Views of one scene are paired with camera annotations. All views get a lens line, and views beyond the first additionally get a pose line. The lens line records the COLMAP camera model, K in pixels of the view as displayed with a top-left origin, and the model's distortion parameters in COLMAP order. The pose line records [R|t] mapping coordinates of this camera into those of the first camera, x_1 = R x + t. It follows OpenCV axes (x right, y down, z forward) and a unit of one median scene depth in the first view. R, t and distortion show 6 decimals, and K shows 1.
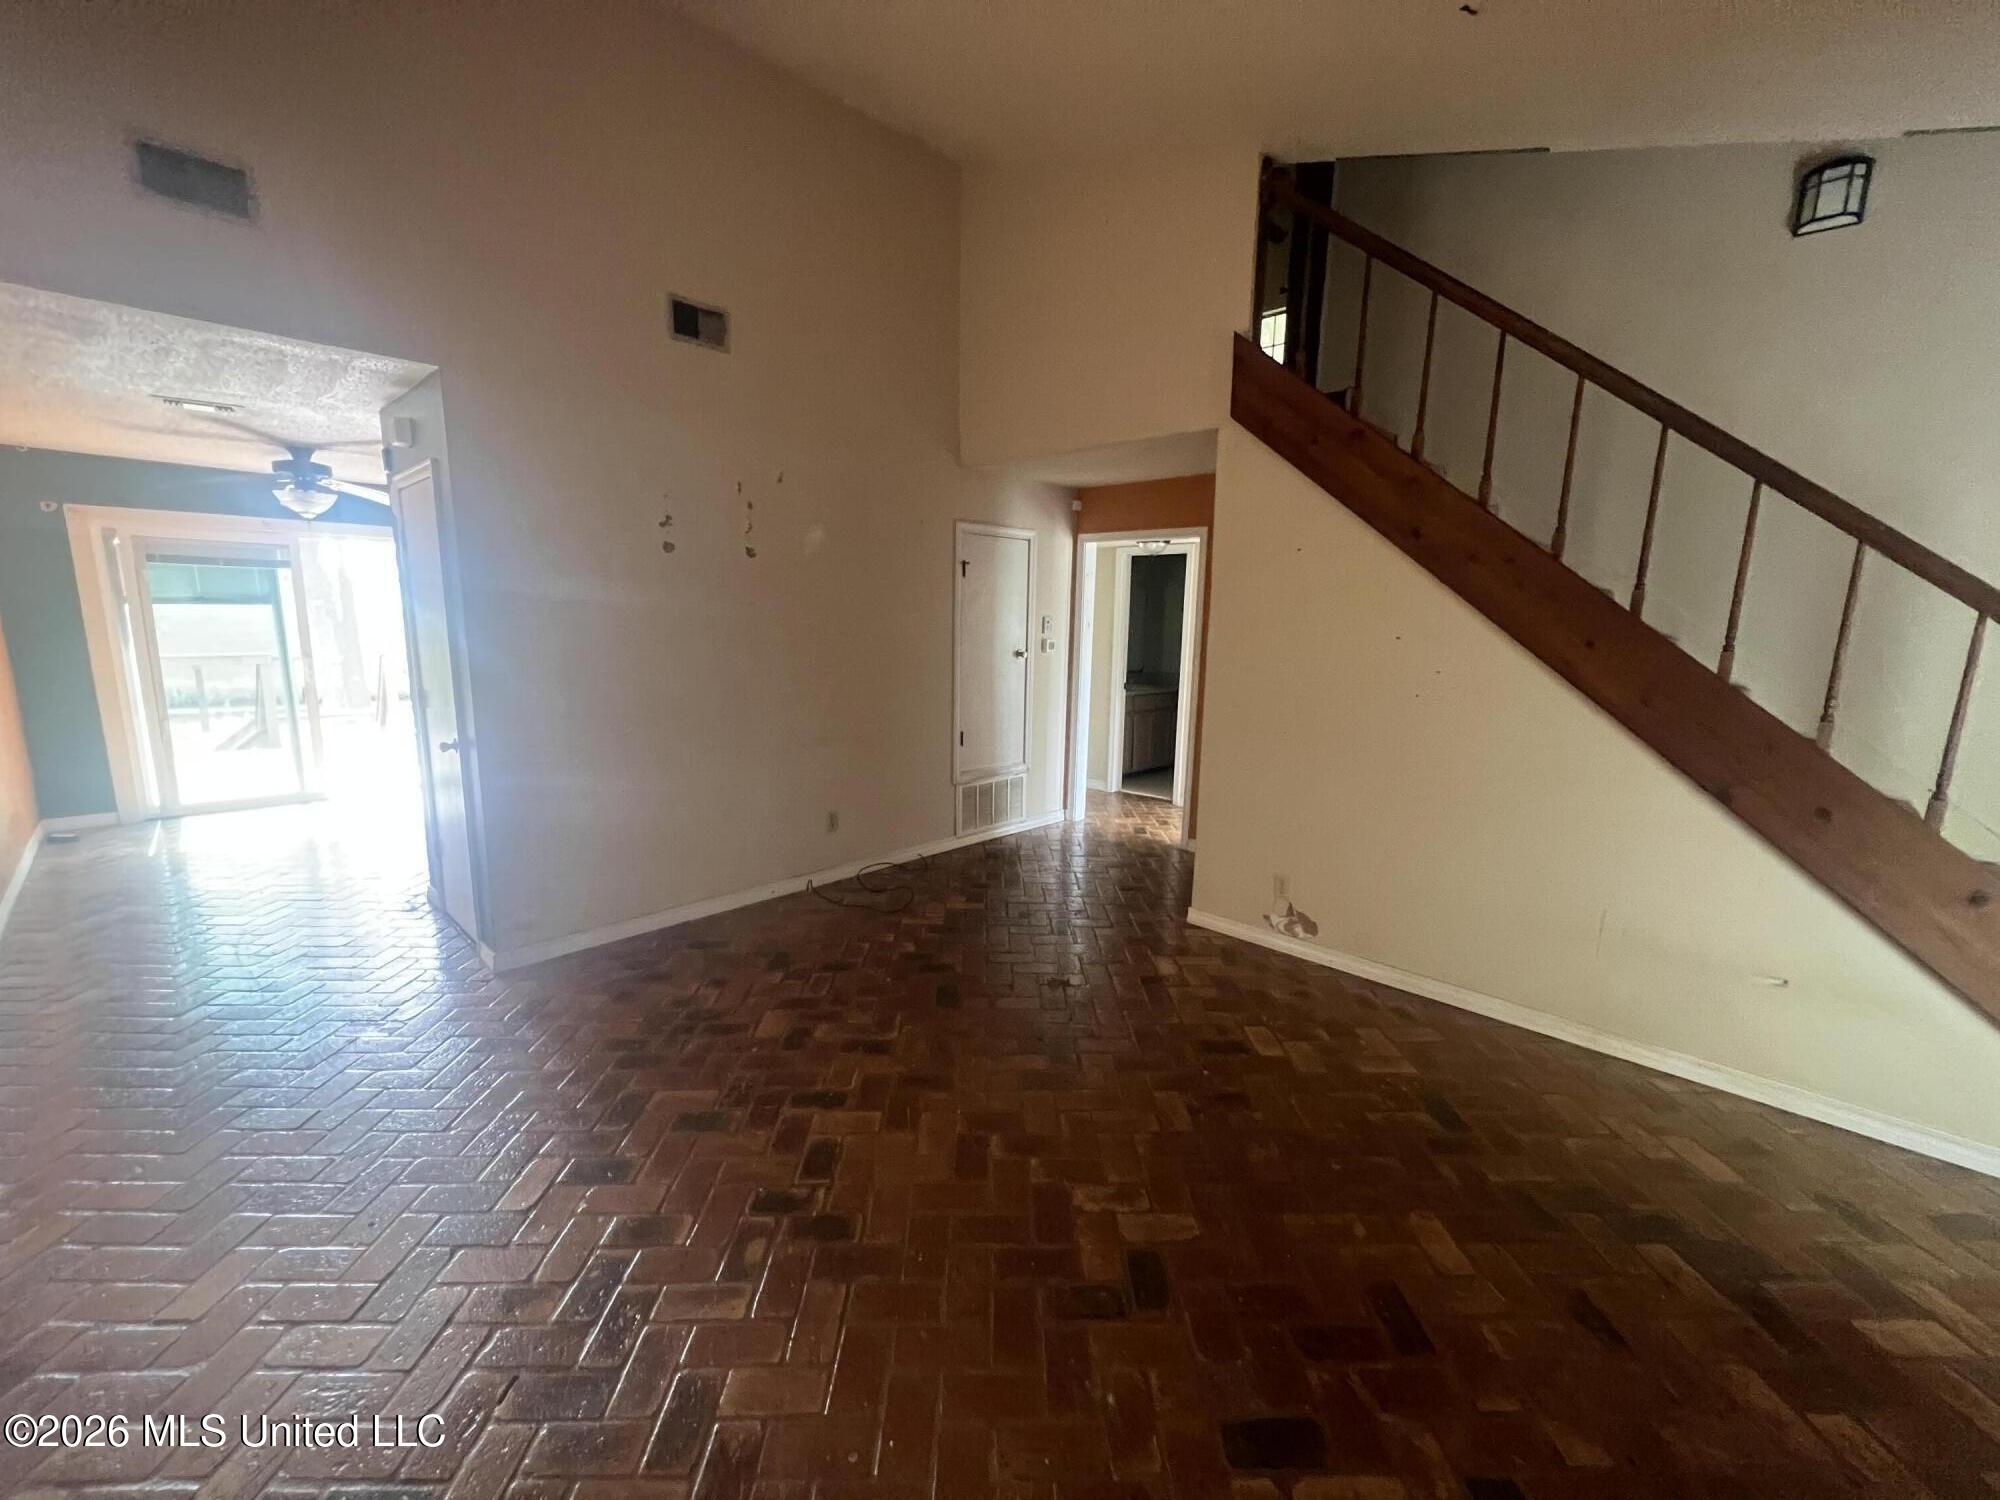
lens RADIAL K [[807.4, 0, 1000.0], [0, 807.4, 750.0], [0, 0, 1]] dist [0.001607, 0.000226]
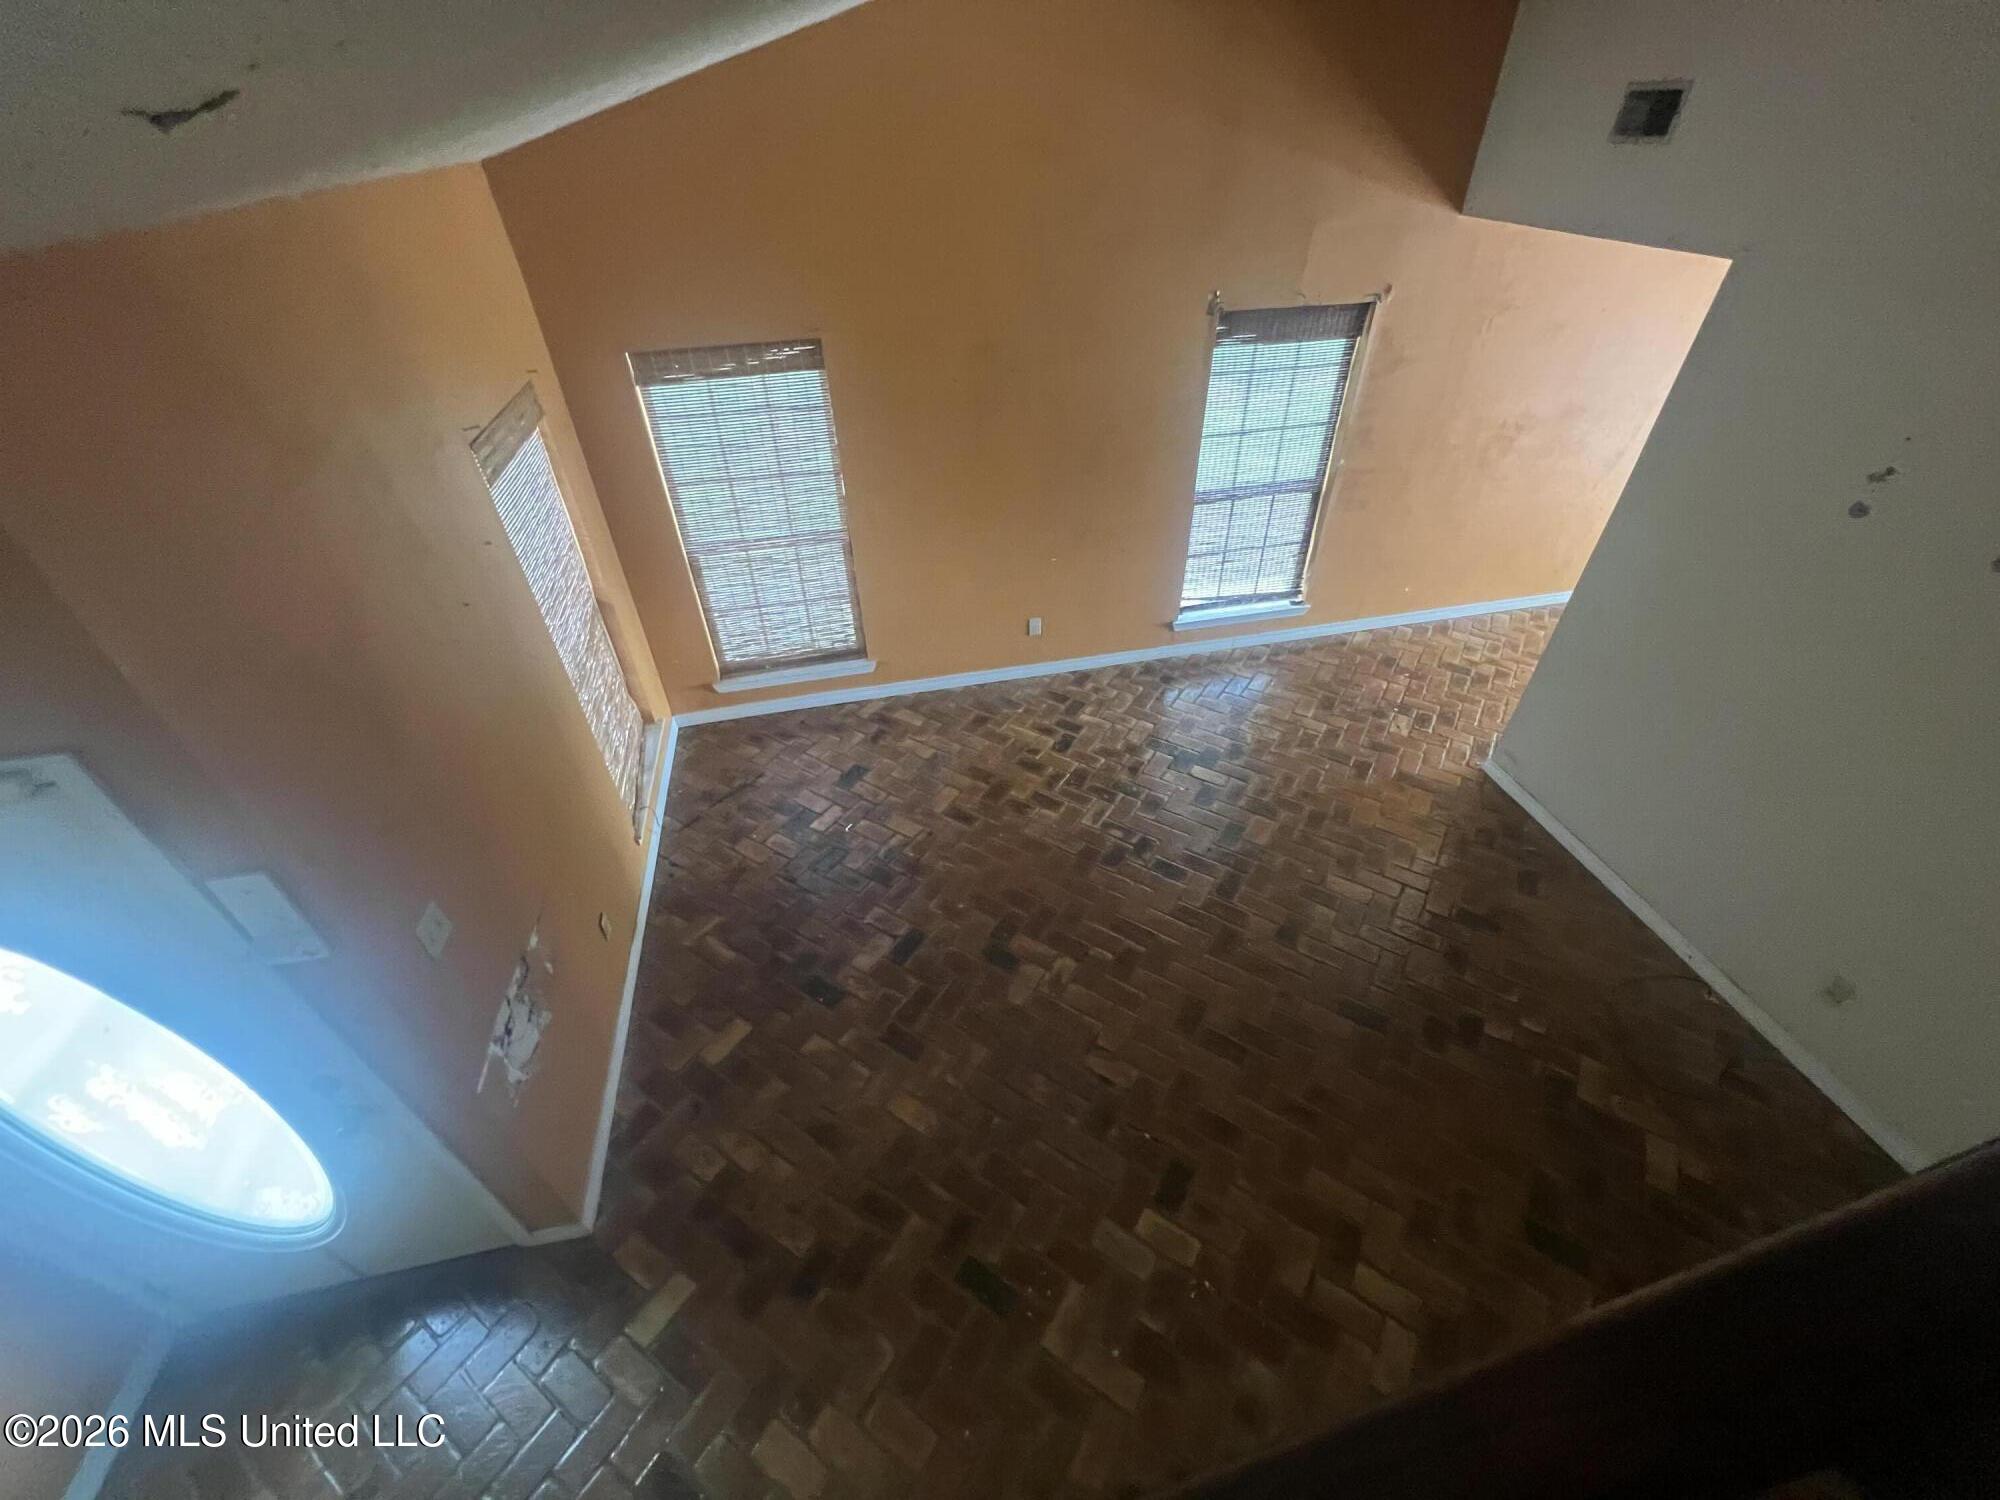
lens RADIAL K [[800.7, 0, 1002.7], [0, 800.7, 751.0], [0, 0, 1]] dist [0.000439, 0.000187]
pose [[-0.555548, 0.516740, -0.651419, 0.711673], [-0.139884, 0.714191, 0.685831, -0.587109], [0.819634, 0.472135, -0.324484, 0.870864]]
